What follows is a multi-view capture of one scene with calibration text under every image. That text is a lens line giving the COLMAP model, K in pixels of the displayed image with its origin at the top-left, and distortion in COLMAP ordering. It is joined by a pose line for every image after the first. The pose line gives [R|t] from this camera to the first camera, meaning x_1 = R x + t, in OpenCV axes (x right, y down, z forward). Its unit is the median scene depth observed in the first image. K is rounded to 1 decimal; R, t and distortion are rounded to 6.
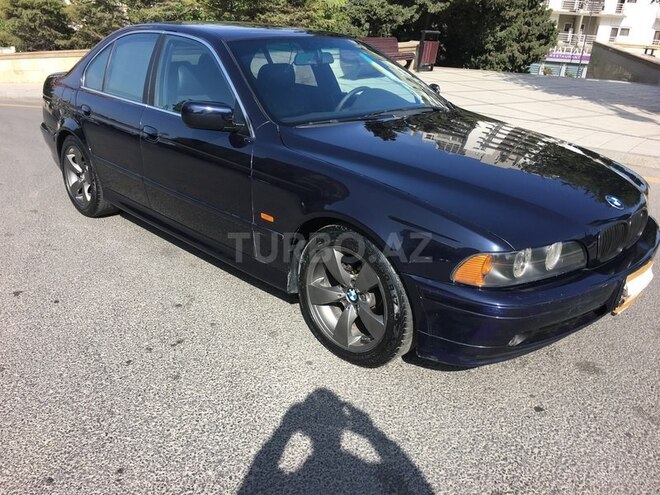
lens RADIAL K [[555.9, 0, 330.0], [0, 555.9, 247.5], [0, 0, 1]] dist [0.080653, -0.122136]
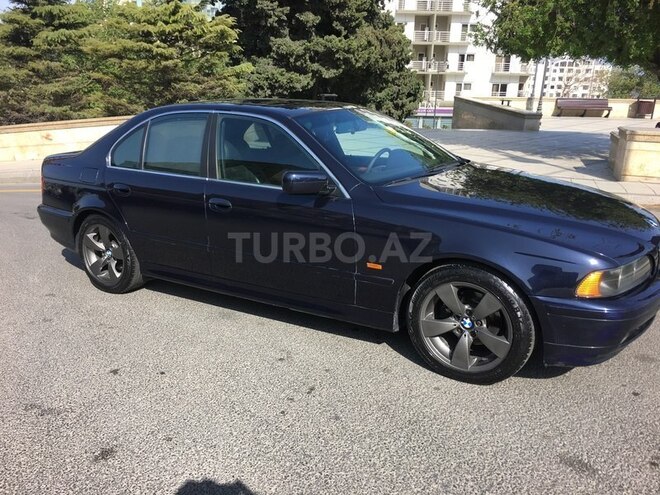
lens RADIAL K [[557.6, 0, 330.0], [0, 557.6, 247.5], [0, 0, 1]] dist [0.067112, -0.082680]
pose [[0.971755, -0.101117, 0.213232, -0.263919], [0.121963, 0.988718, -0.086957, -0.002239], [-0.202034, 0.110507, 0.973124, -0.054186]]
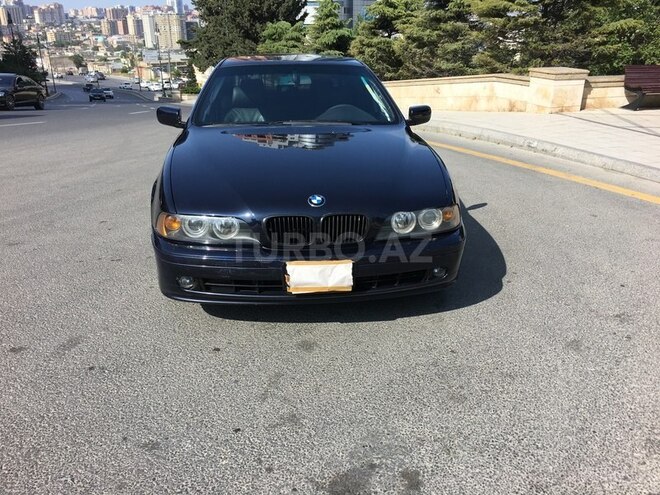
lens RADIAL K [[555.9, 0, 330.0], [0, 555.9, 247.5], [0, 0, 1]] dist [0.080653, -0.122136]
pose [[0.792943, 0.173808, -0.583979, 0.664008], [-0.203322, 0.978992, 0.015299, -0.006745], [0.574370, 0.106605, 0.811624, 0.052880]]
